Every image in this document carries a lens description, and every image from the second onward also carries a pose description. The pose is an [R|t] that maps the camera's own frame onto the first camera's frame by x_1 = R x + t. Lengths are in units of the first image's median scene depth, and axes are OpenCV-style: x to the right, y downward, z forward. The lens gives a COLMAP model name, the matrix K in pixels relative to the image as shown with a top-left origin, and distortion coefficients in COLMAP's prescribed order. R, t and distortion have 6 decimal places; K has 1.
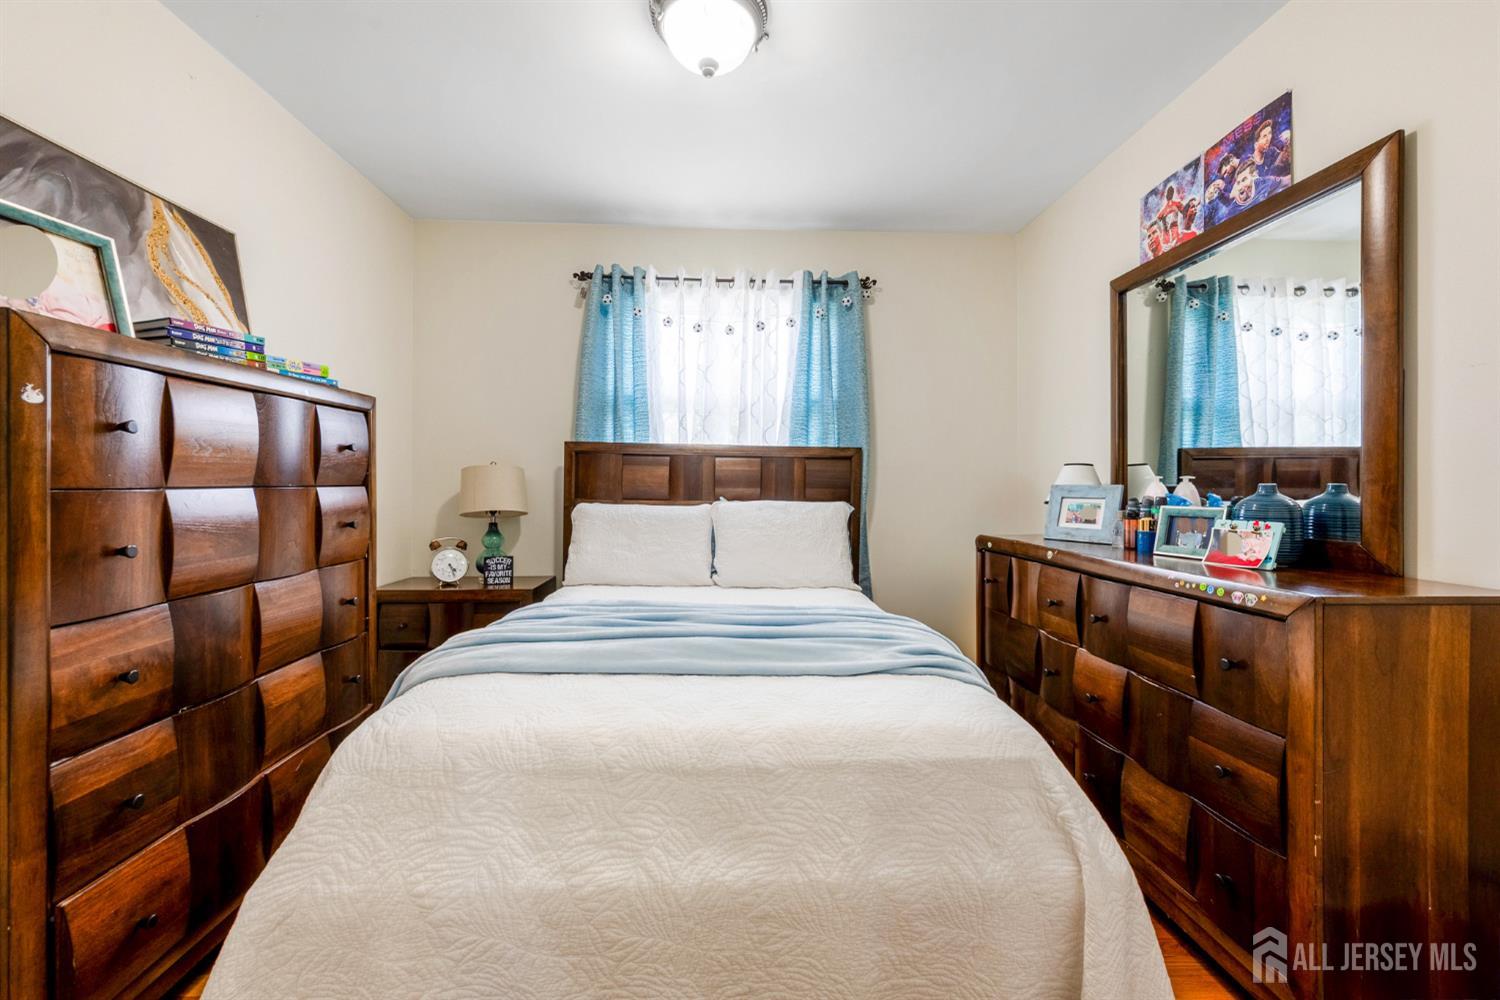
lens RADIAL K [[594.7, 0, 751.4], [0, 594.7, 492.1], [0, 0, 1]] dist [-0.000347, 0.000765]
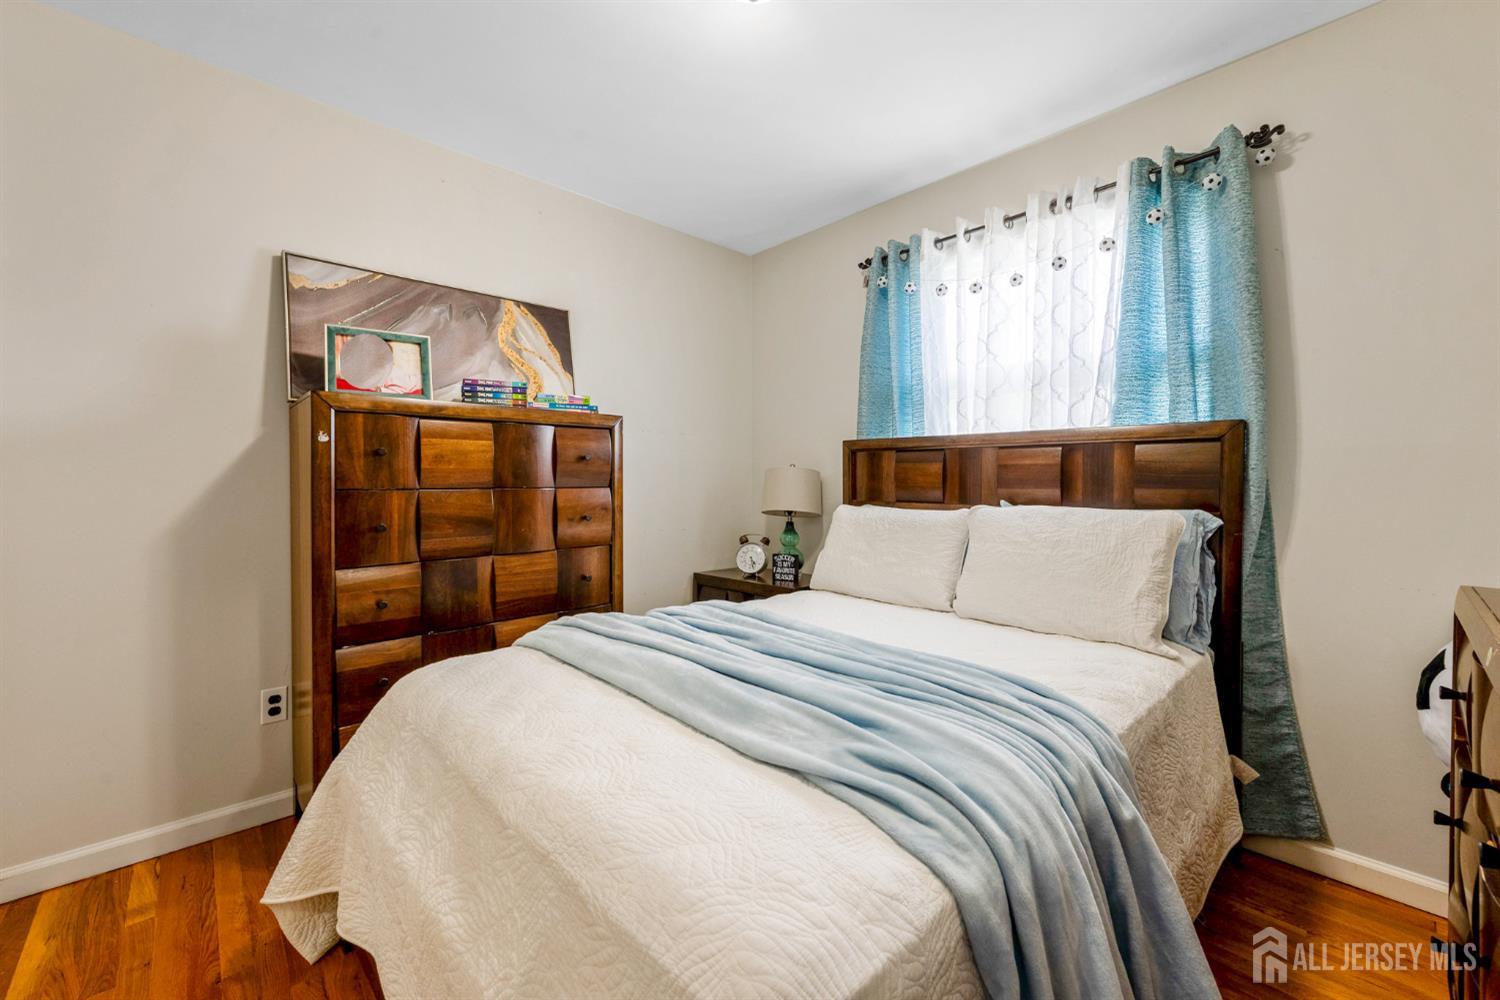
lens RADIAL K [[594.7, 0, 754.9], [0, 594.7, 494.4], [0, 0, 1]] dist [-0.000347, 0.000765]
pose [[0.663433, 0.004843, -0.748220, 0.312060], [-0.003575, 0.999988, 0.003303, -0.000767], [0.748227, 0.000483, 0.663442, 0.248565]]
